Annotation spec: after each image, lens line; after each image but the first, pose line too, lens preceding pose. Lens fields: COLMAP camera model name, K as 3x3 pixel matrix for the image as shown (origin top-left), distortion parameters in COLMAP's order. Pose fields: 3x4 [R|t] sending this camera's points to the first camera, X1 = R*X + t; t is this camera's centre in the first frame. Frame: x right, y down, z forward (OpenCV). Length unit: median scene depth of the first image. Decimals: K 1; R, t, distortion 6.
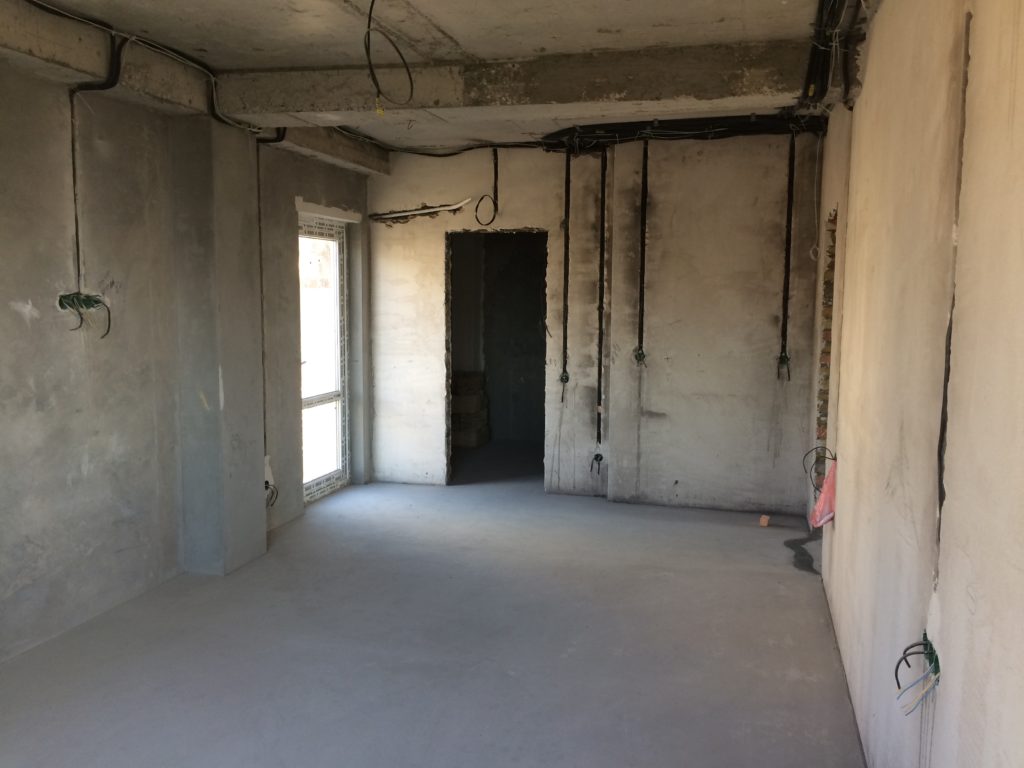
lens RADIAL K [[883.5, 0, 512.0], [0, 883.5, 384.0], [0, 0, 1]] dist [0.140261, -0.204488]
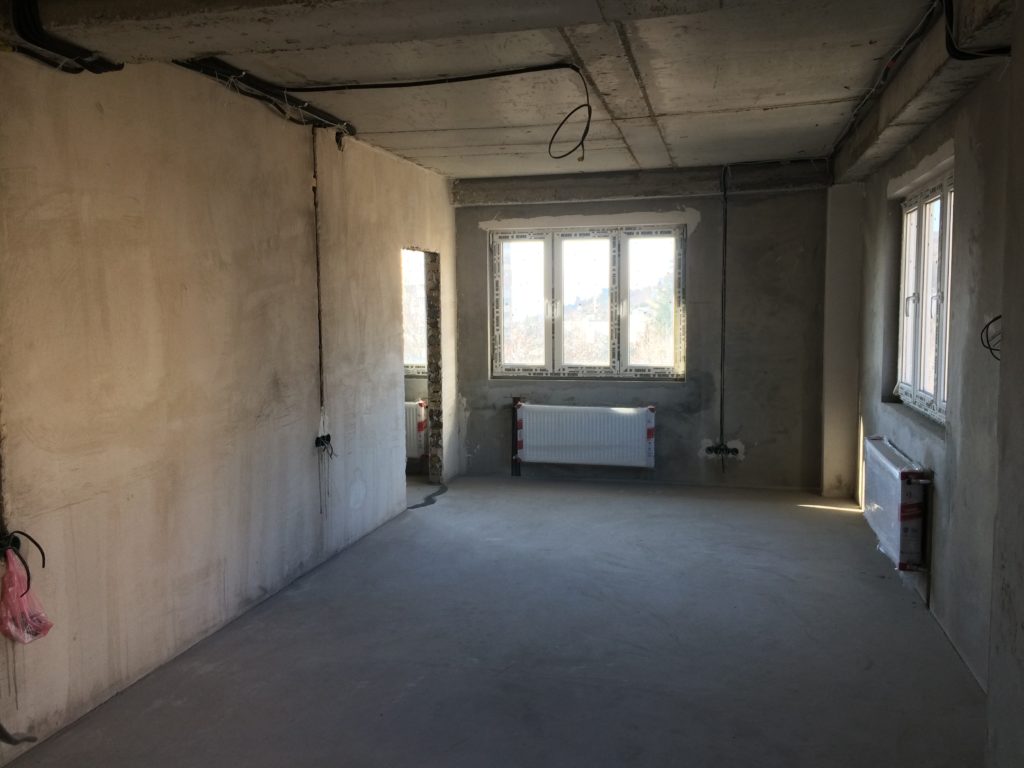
lens RADIAL K [[883.5, 0, 512.0], [0, 883.5, 384.0], [0, 0, 1]] dist [0.140261, -0.204488]
pose [[-0.999639, 0.005916, -0.026215, -0.017865], [0.000828, 0.981791, 0.189965, -0.202251], [0.026862, 0.189874, -0.981441, 1.959860]]
